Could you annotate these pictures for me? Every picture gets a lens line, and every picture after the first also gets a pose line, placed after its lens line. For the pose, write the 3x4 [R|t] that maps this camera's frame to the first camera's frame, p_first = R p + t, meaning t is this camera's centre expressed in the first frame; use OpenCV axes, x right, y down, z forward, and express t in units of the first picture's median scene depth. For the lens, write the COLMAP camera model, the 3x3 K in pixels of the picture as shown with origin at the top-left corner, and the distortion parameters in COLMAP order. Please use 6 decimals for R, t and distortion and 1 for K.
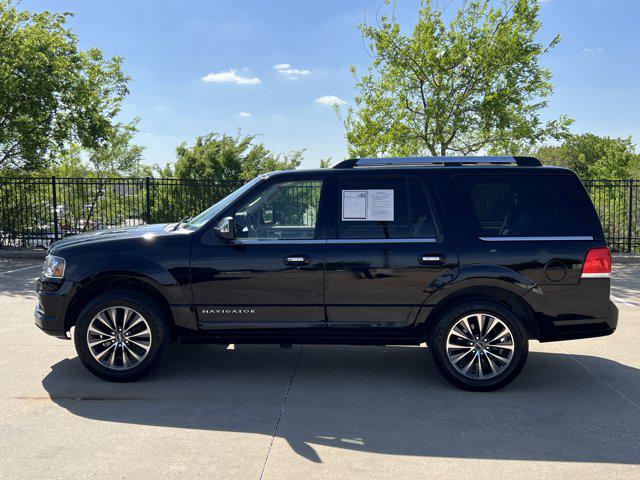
lens RADIAL K [[1520.6, 0, 333.2], [0, 1520.6, 239.4], [0, 0, 1]] dist [0.219904, -0.448588]
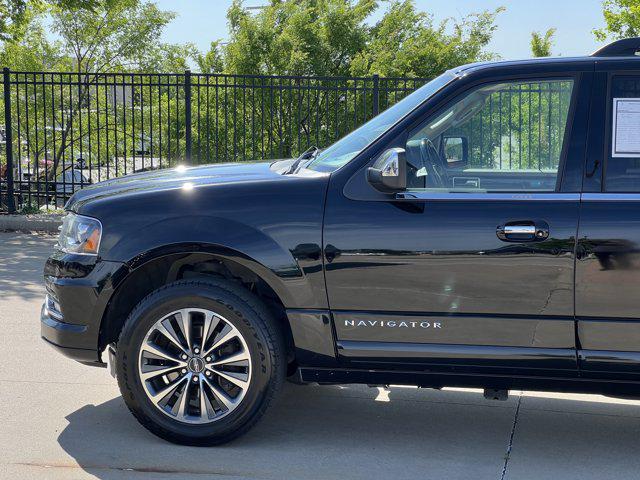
lens RADIAL K [[1520.6, 0, 333.2], [0, 1520.6, 239.4], [0, 0, 1]] dist [0.219904, -0.448588]
pose [[0.968668, 0.025649, -0.247032, 0.043549], [-0.011030, 0.998114, 0.060382, -0.014960], [0.248115, -0.055765, 0.967124, 0.474369]]
